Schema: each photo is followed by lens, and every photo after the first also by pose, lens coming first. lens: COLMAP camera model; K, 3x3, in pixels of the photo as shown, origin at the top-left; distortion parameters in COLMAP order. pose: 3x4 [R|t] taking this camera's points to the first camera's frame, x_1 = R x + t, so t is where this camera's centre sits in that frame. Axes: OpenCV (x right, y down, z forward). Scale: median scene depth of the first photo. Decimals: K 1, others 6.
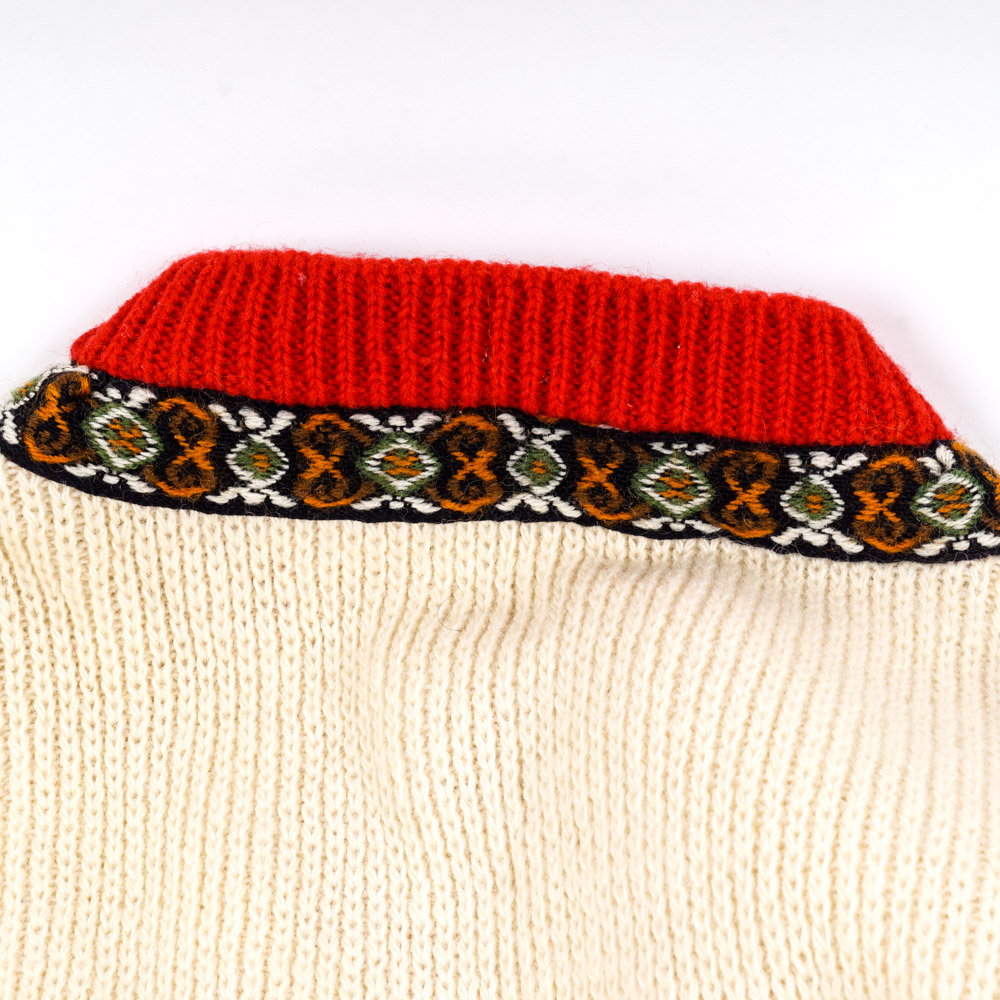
lens RADIAL K [[2264.9, 0, 501.4], [0, 2264.9, 498.1], [0, 0, 1]] dist [-0.039161, 0.000000]
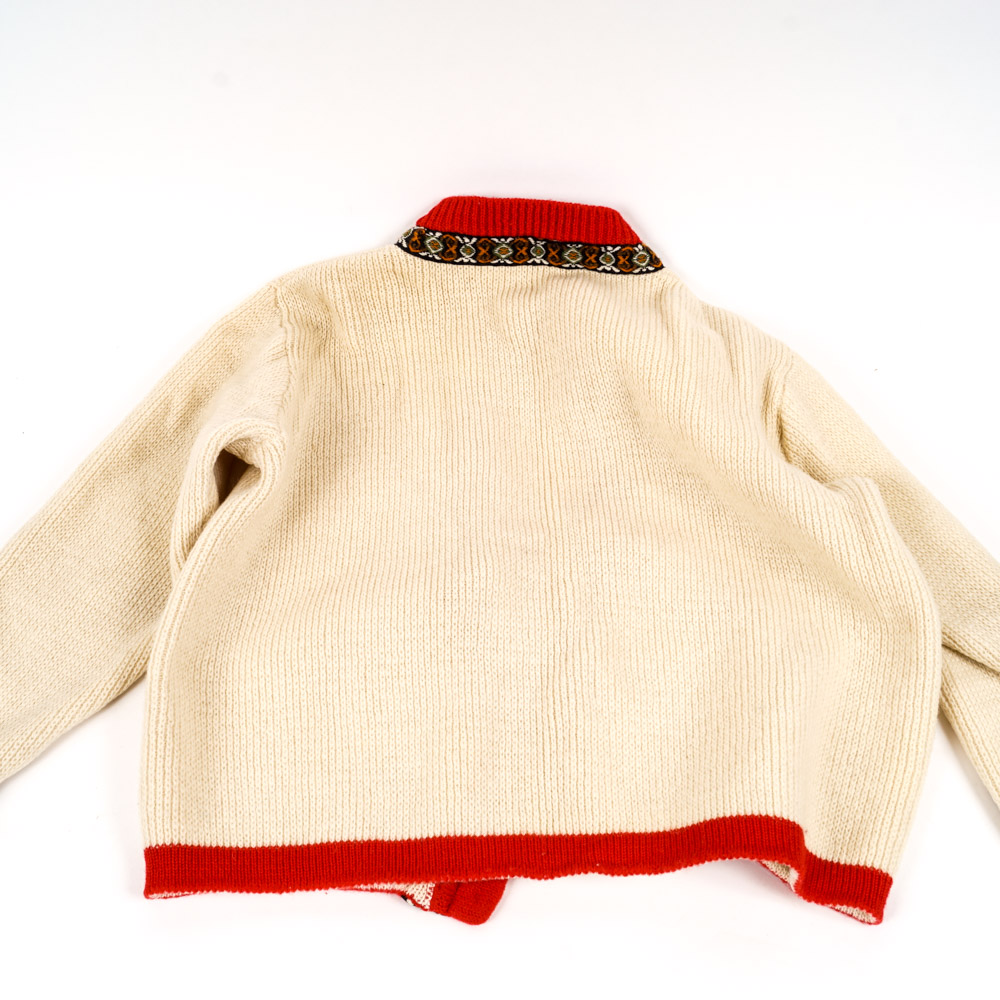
lens RADIAL K [[1149.7, 0, 495.4], [0, 1149.7, 501.0], [0, 0, 1]] dist [-0.093858, 0.000000]
pose [[0.997631, -0.028813, 0.062469, -0.198219], [0.017451, 0.984356, 0.175322, 0.064817], [-0.066544, -0.173817, 0.982527, -1.045715]]
